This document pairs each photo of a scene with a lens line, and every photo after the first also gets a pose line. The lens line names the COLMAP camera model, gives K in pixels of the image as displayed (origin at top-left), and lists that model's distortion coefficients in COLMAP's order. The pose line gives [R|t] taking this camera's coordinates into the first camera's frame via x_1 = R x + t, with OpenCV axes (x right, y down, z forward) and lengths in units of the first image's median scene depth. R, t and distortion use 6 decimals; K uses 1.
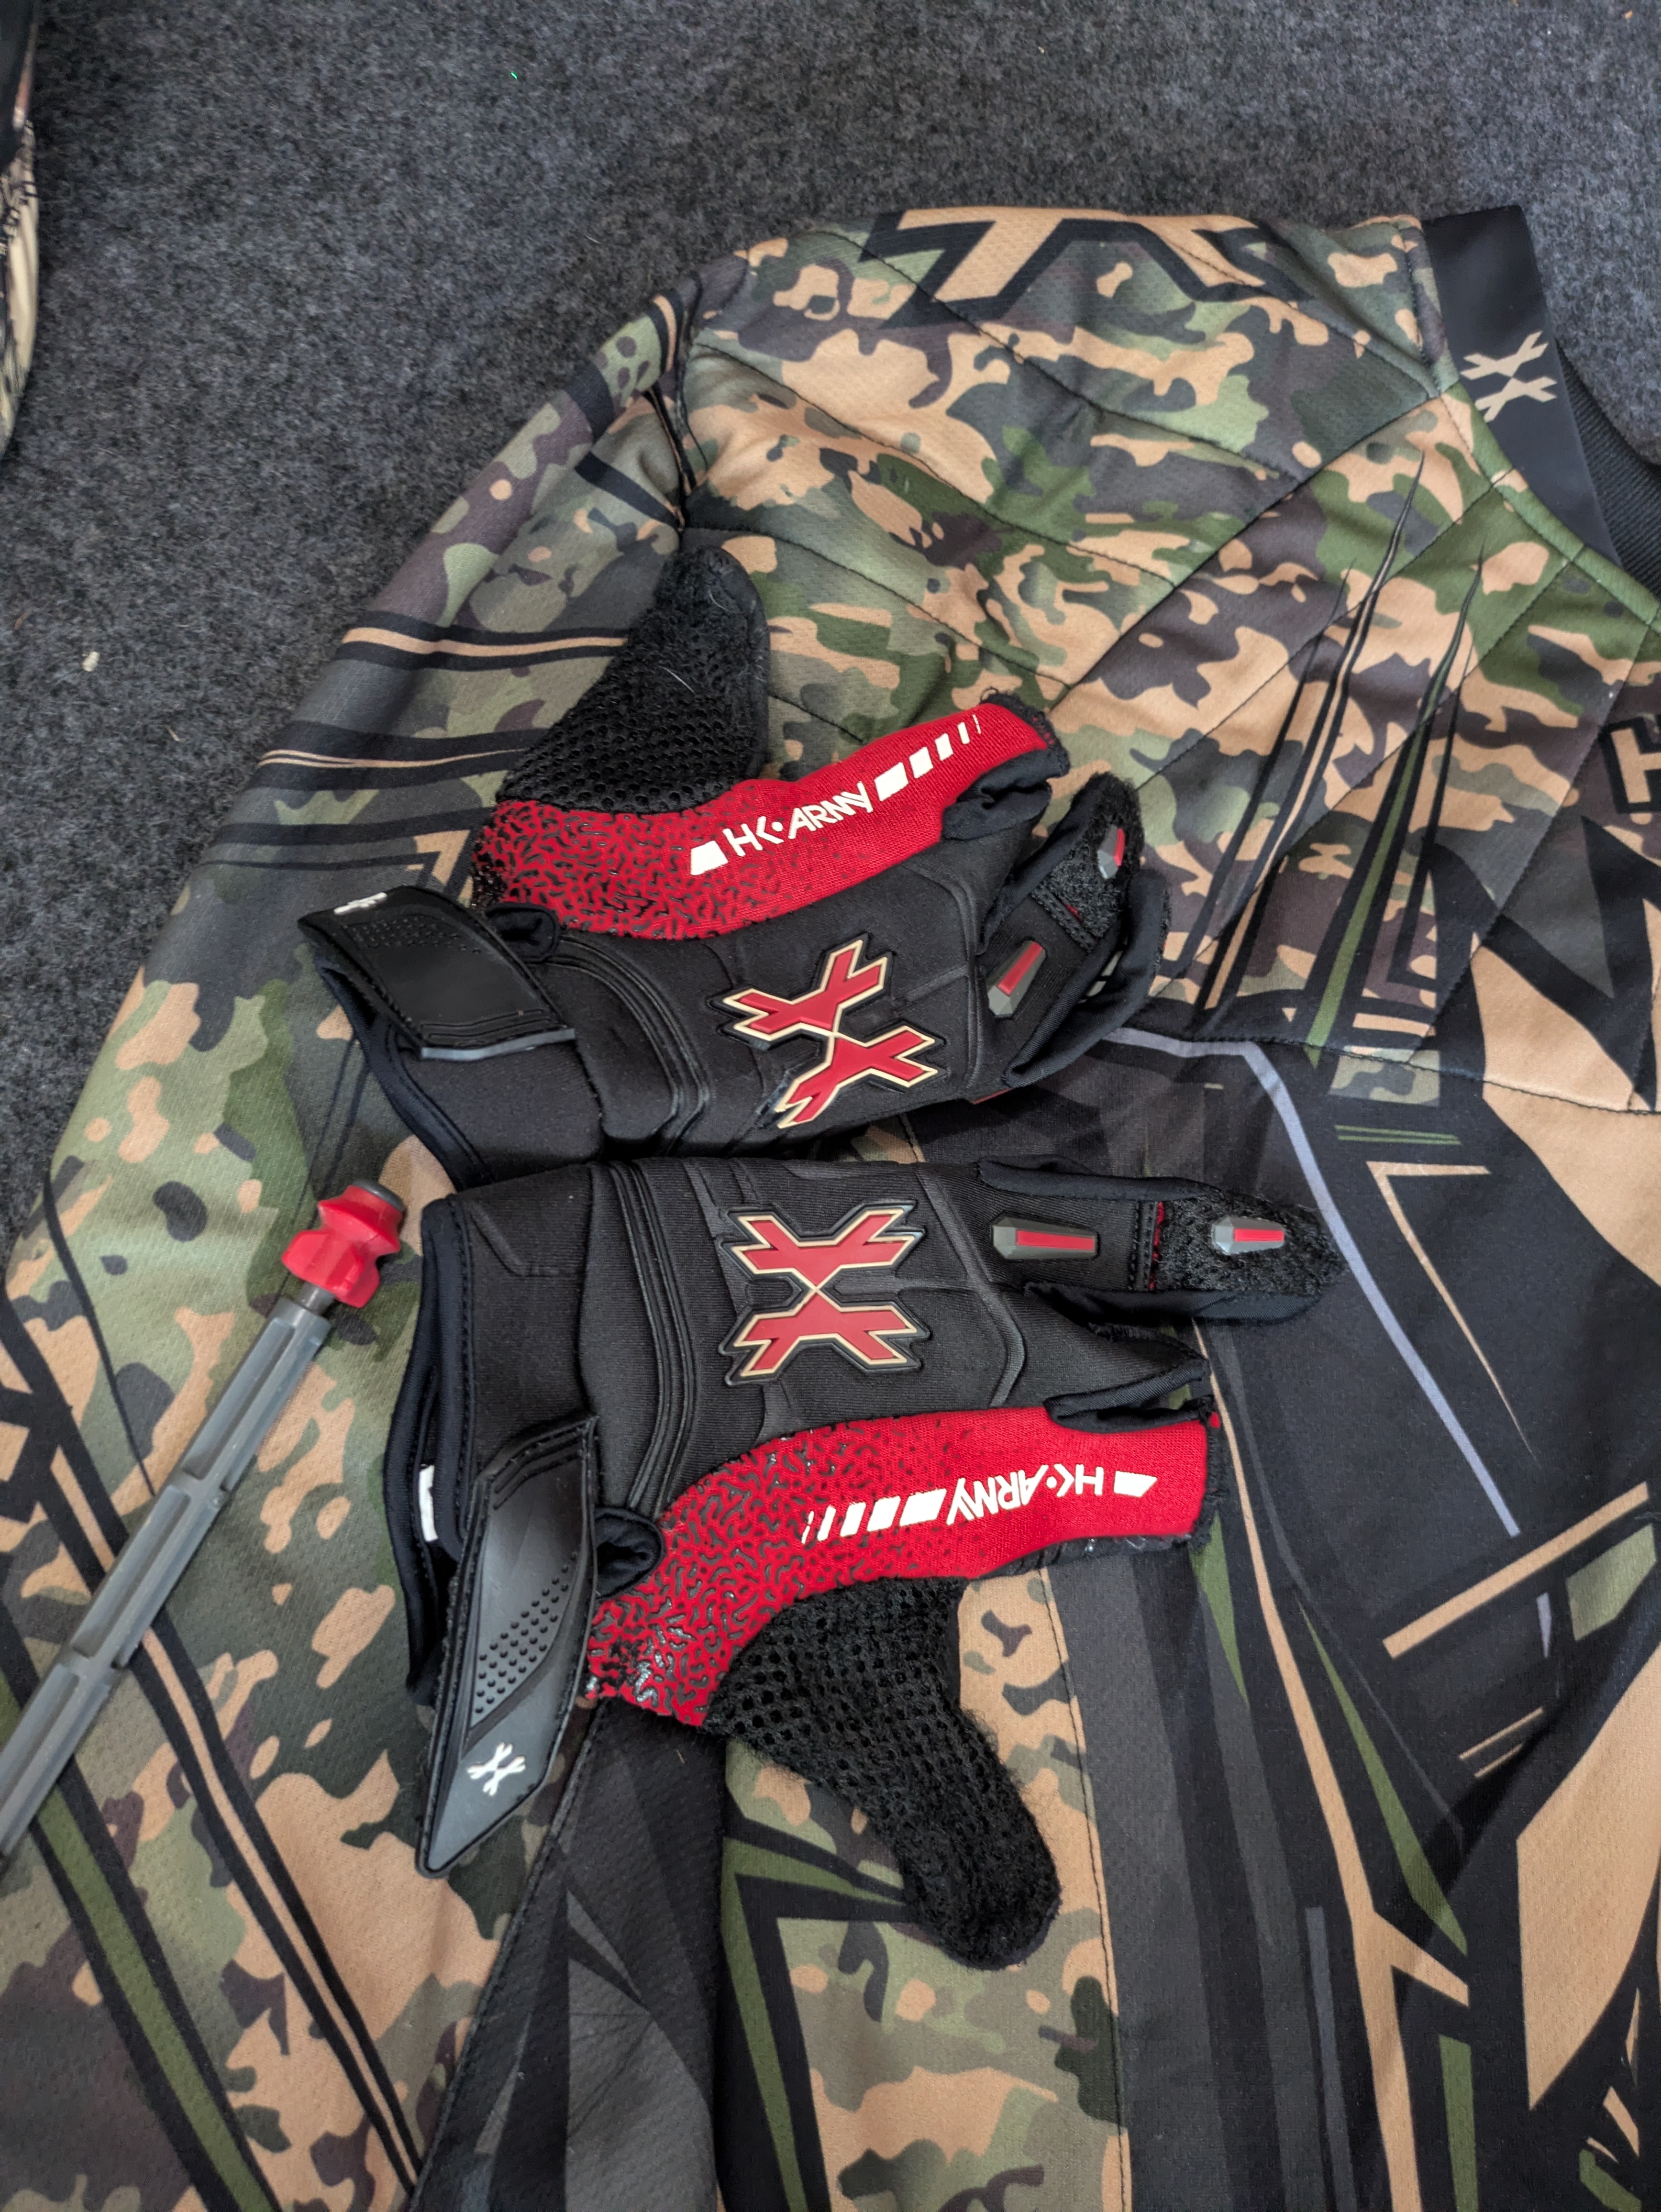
lens RADIAL K [[1661.7, 0, 830.5], [0, 1661.7, 1106.0], [0, 0, 1]] dist [0.057015, -0.088460]
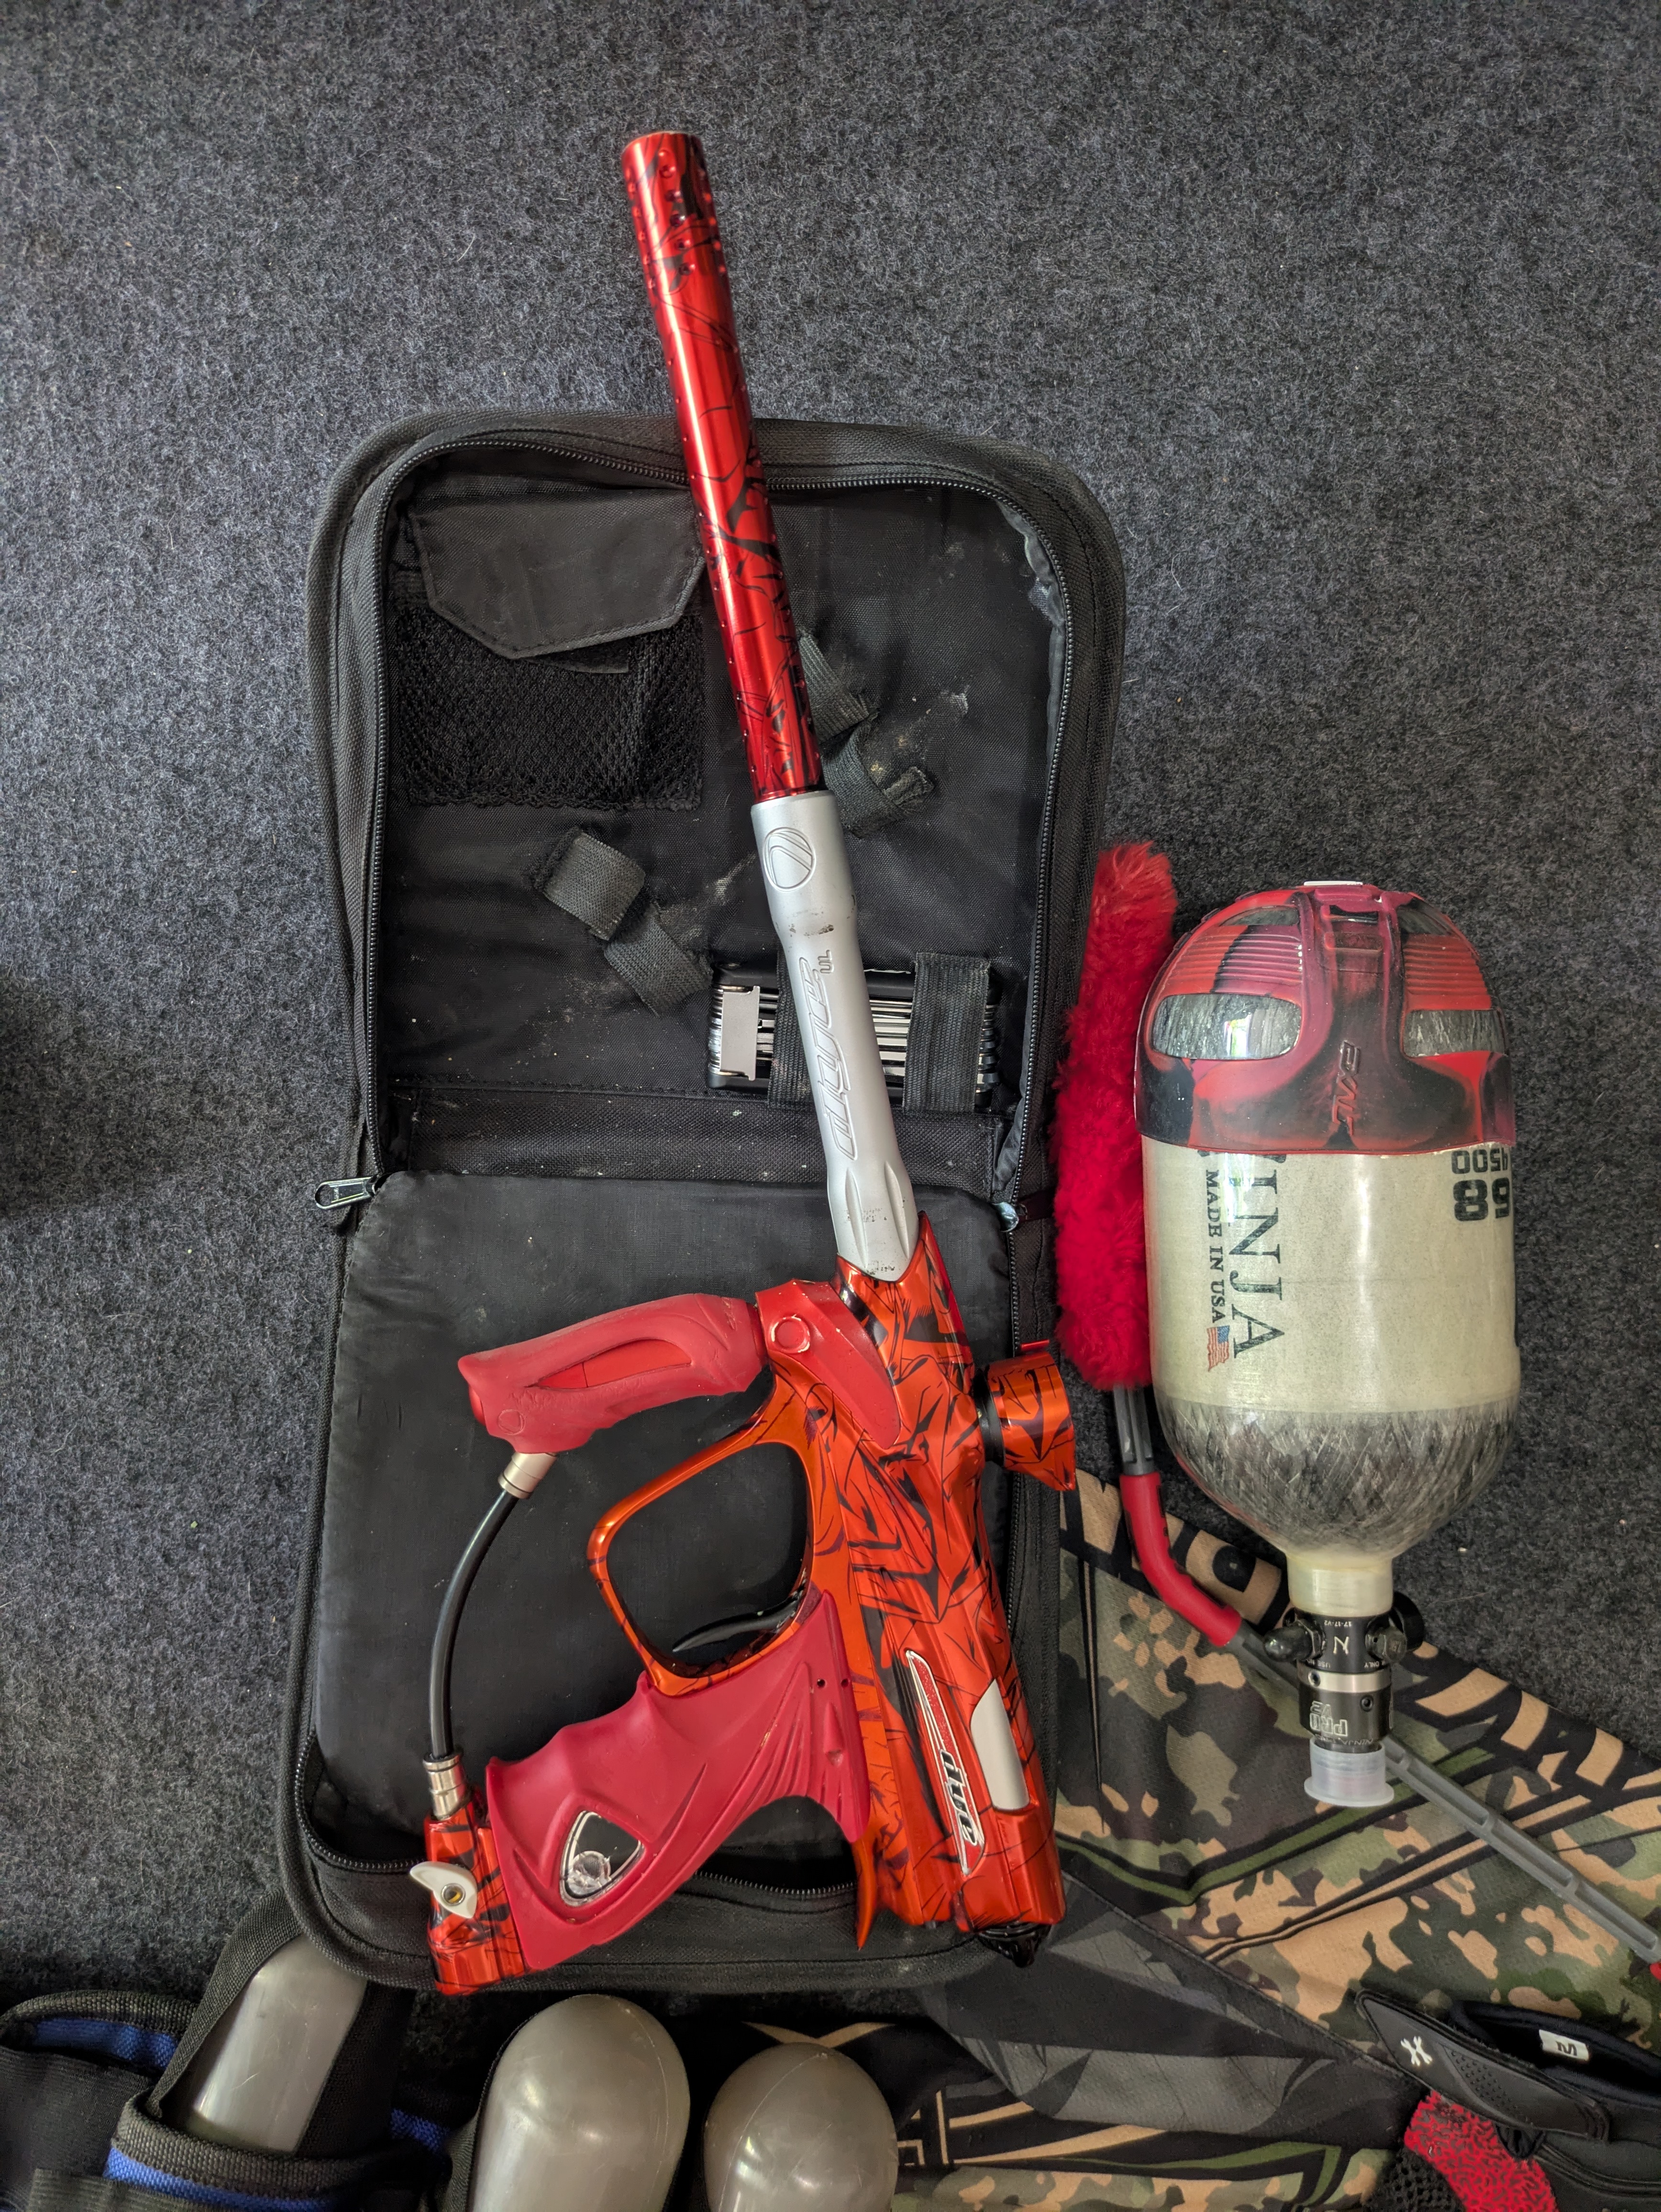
lens RADIAL K [[1661.7, 0, 830.5], [0, 1661.7, 1106.0], [0, 0, 1]] dist [0.057015, -0.088460]
pose [[-0.162692, 0.964515, -0.207945, -0.587157], [-0.953619, -0.099613, 0.284055, 0.479430], [0.253261, 0.244514, 0.935987, -0.976593]]
